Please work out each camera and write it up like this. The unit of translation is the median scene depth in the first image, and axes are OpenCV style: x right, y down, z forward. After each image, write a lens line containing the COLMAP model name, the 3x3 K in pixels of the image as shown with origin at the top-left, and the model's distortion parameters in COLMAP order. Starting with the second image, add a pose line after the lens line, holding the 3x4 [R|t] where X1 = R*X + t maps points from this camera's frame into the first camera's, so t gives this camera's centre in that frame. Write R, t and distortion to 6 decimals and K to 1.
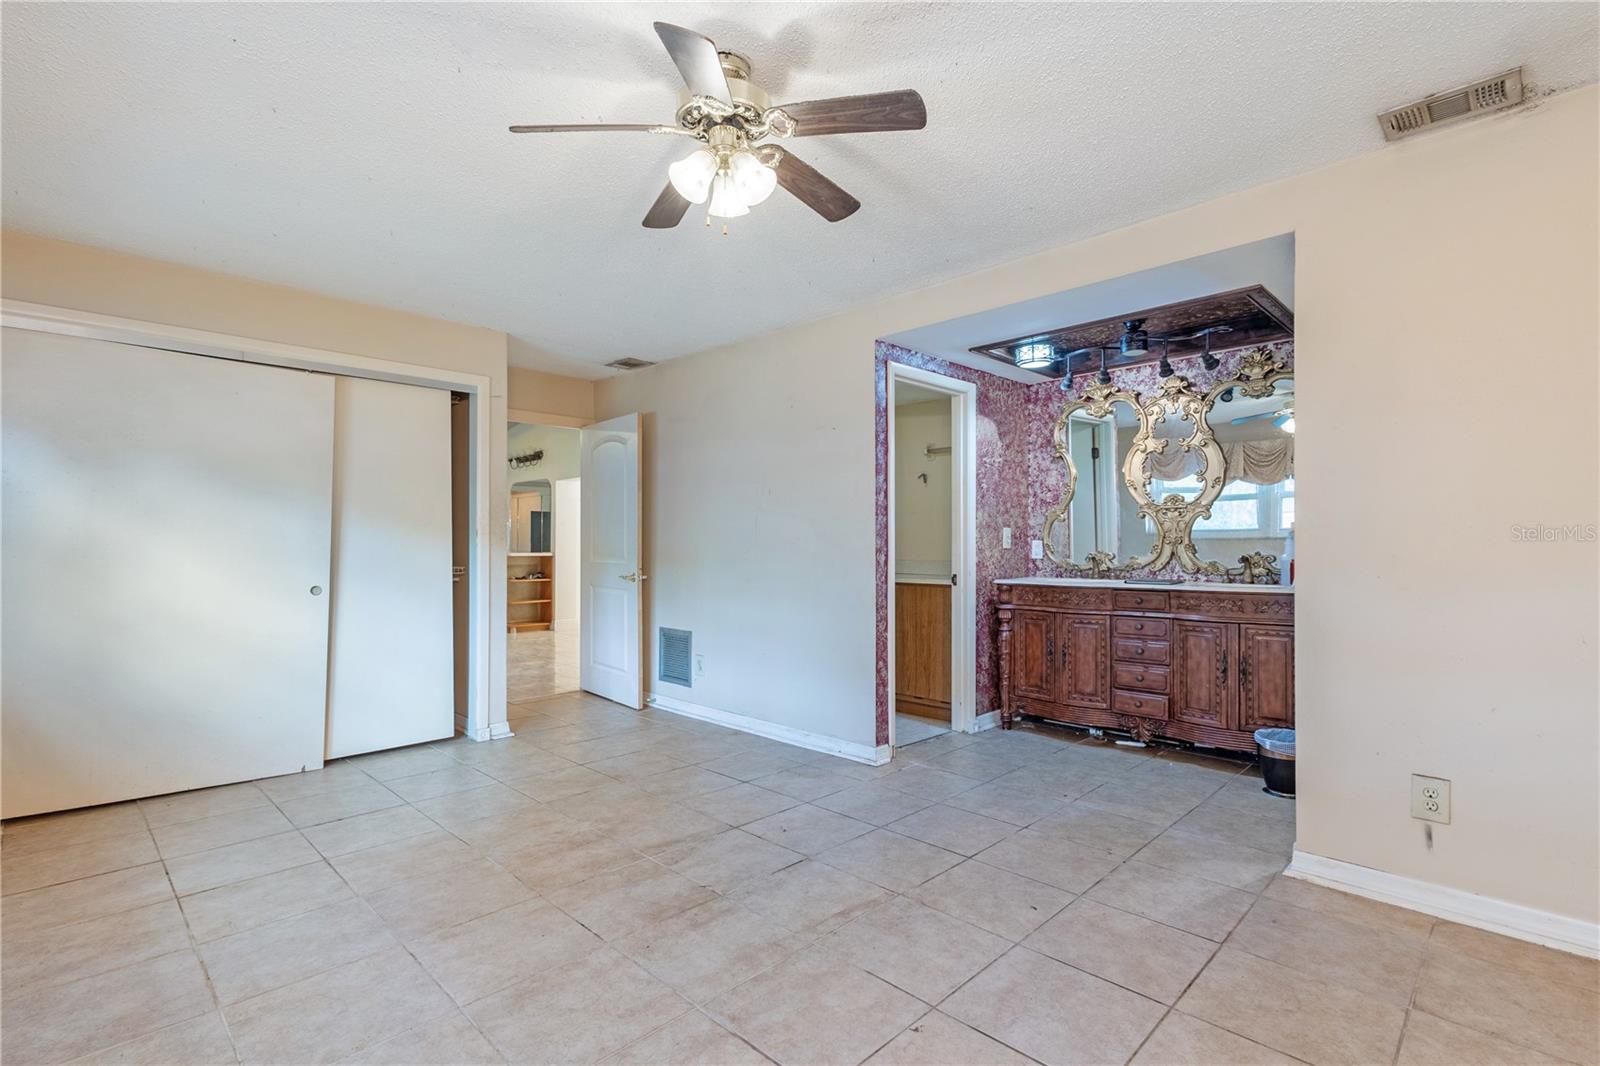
lens RADIAL K [[743.3, 0, 794.8], [0, 743.3, 537.1], [0, 0, 1]] dist [0.009841, -0.001324]
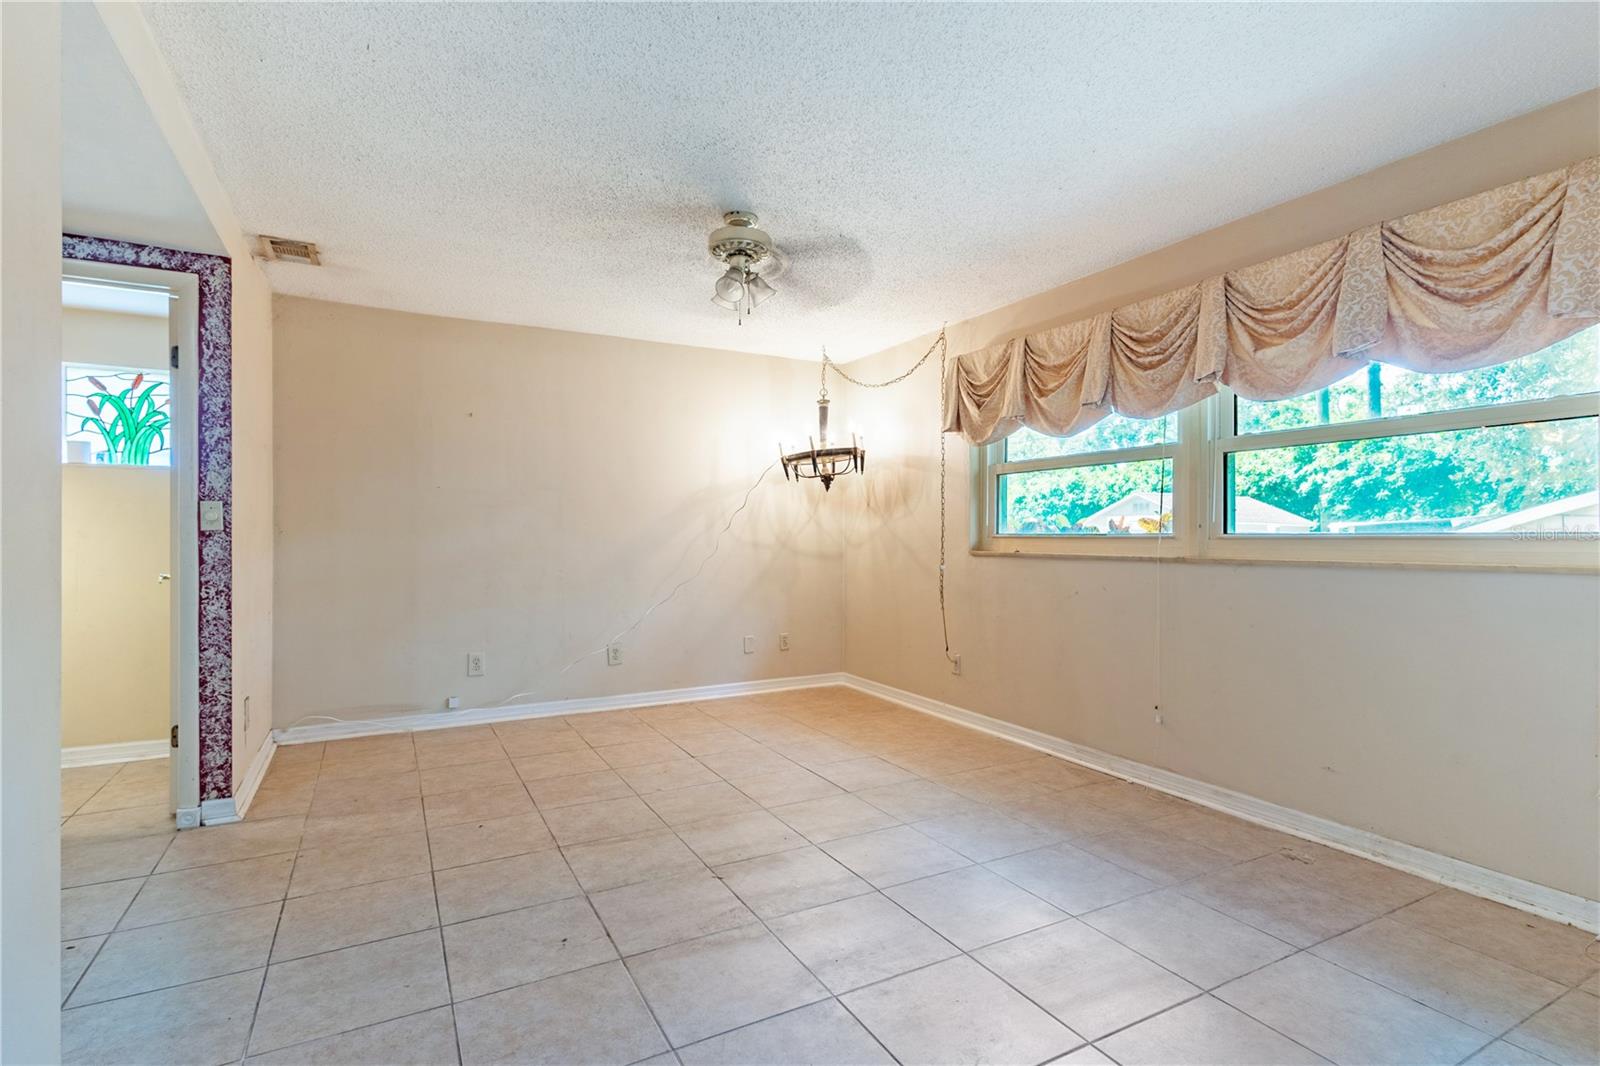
lens RADIAL K [[743.3, 0, 796.0], [0, 743.3, 535.7], [0, 0, 1]] dist [0.009841, -0.001324]
pose [[-0.957737, -0.000395, 0.287645, -0.530237], [-0.004151, 0.999914, -0.012446, 0.028888], [-0.287615, -0.013114, -0.957656, 2.021857]]
